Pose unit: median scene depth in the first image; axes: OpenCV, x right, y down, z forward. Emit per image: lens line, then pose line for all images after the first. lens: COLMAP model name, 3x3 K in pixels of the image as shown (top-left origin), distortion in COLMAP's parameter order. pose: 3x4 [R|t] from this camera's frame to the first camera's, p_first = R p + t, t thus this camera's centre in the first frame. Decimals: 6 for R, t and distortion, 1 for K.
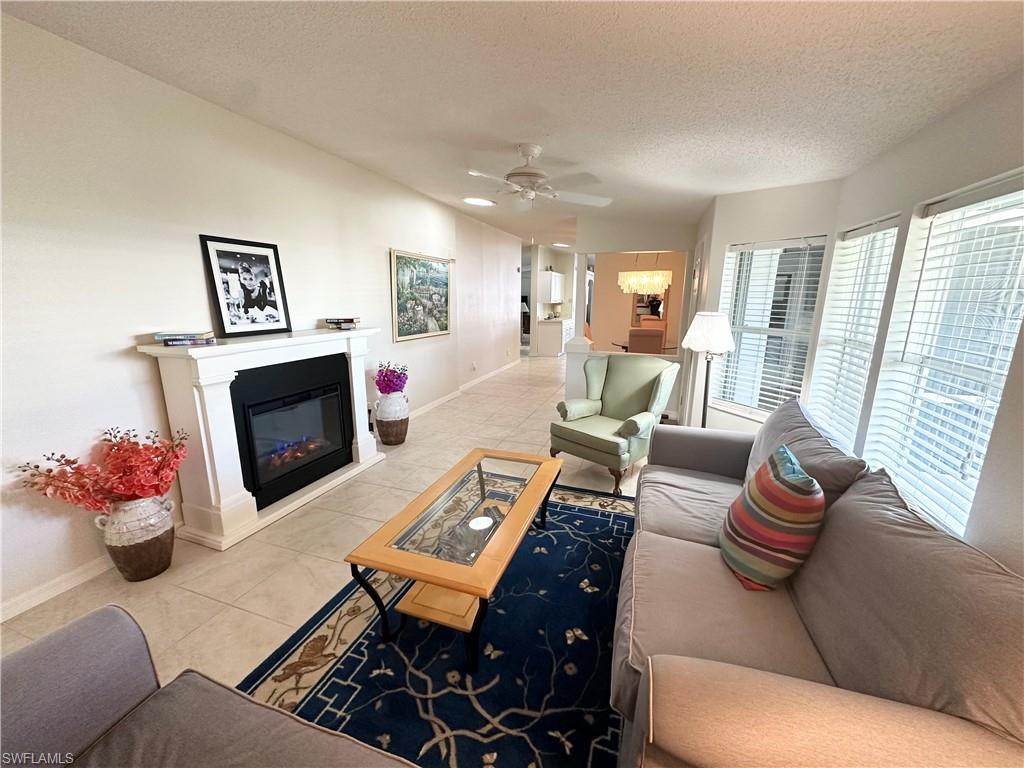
lens RADIAL K [[409.2, 0, 512.0], [0, 409.2, 384.0], [0, 0, 1]] dist [-0.000434, 0.000051]
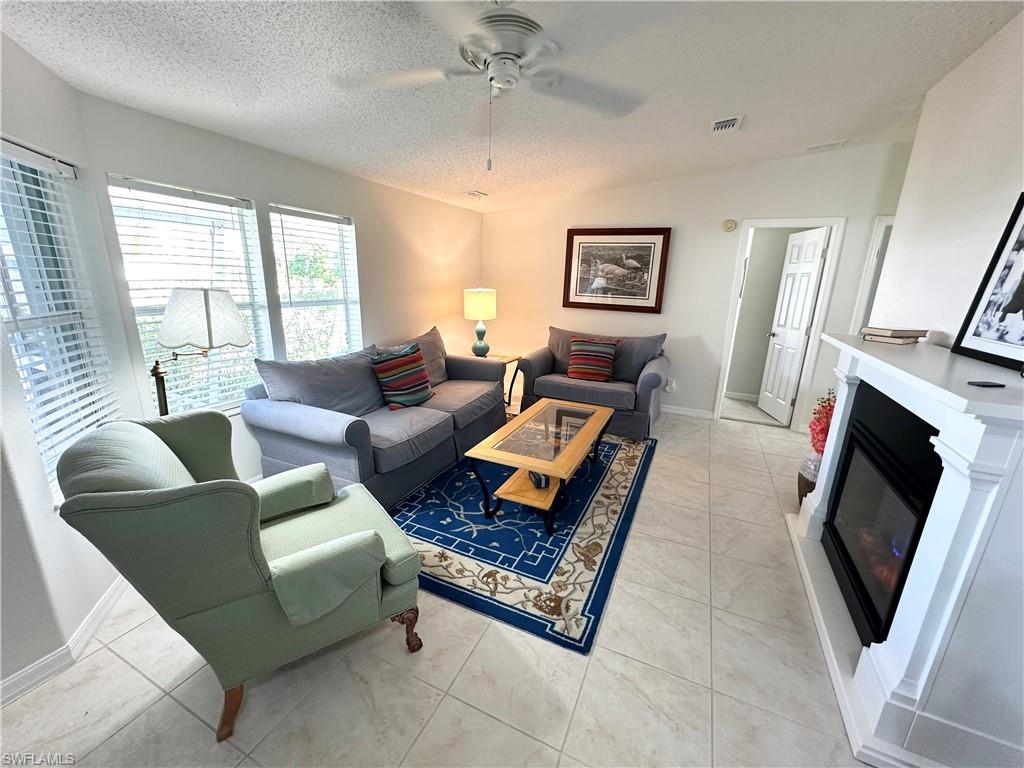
lens RADIAL K [[409.2, 0, 512.0], [0, 409.2, 384.0], [0, 0, 1]] dist [-0.000434, 0.000051]
pose [[-0.994940, -0.056720, 0.082926, -0.041972], [-0.012244, 0.887696, 0.460266, -0.346283], [-0.099720, 0.456922, -0.883899, 1.604416]]
